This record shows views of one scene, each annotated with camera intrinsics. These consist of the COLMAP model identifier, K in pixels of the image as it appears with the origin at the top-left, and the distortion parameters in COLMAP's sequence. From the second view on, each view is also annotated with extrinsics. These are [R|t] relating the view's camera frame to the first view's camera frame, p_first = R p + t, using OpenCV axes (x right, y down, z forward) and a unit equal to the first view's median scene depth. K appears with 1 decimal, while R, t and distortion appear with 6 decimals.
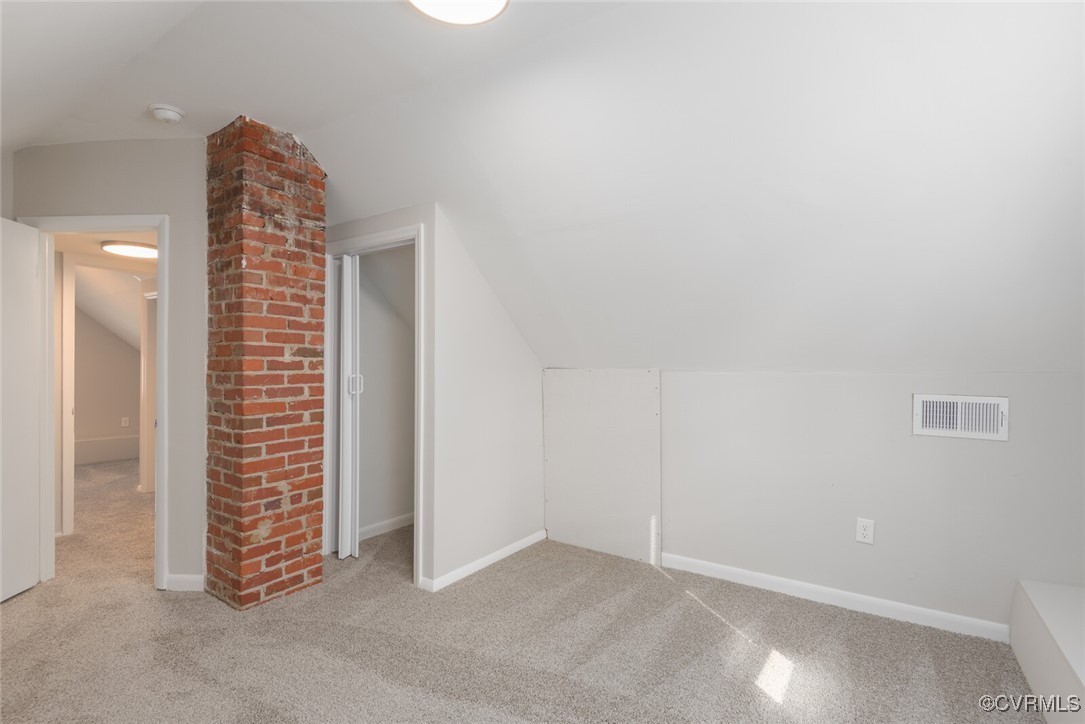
lens RADIAL K [[507.1, 0, 544.0], [0, 507.1, 361.8], [0, 0, 1]] dist [-0.002129, -0.001637]
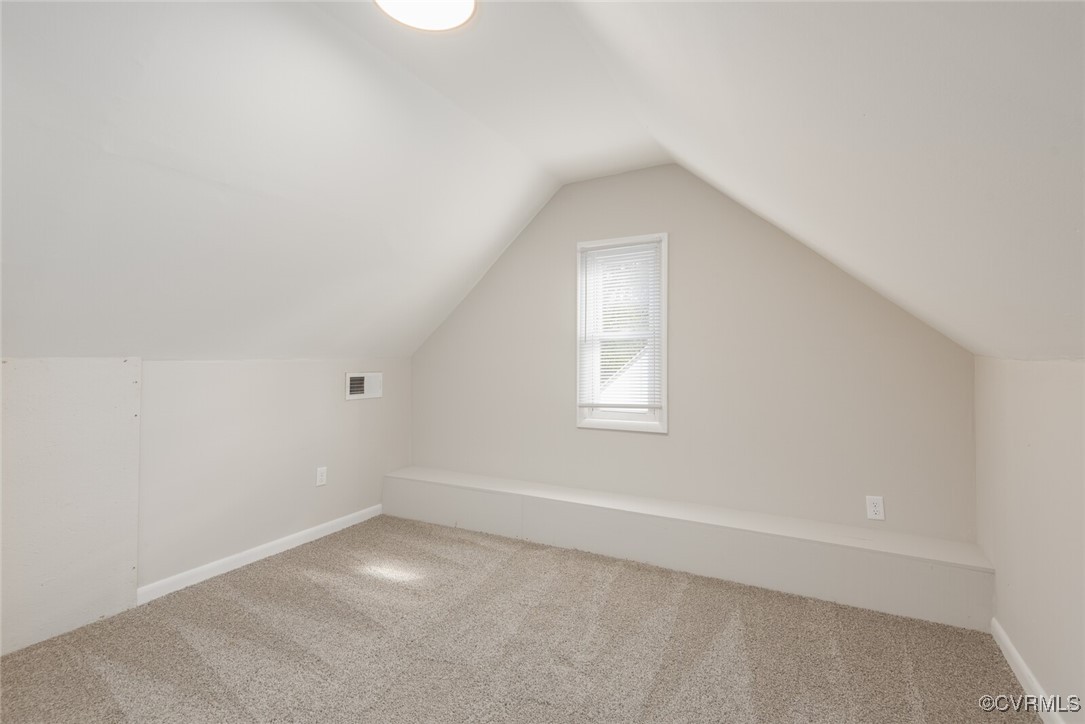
lens RADIAL K [[507.1, 0, 542.2], [0, 507.1, 359.4], [0, 0, 1]] dist [-0.002129, -0.001637]
pose [[-0.104337, -0.008054, 0.994509, -0.680056], [-0.001547, 0.999967, 0.007936, 0.010152], [-0.994541, -0.000710, -0.104346, 0.497254]]
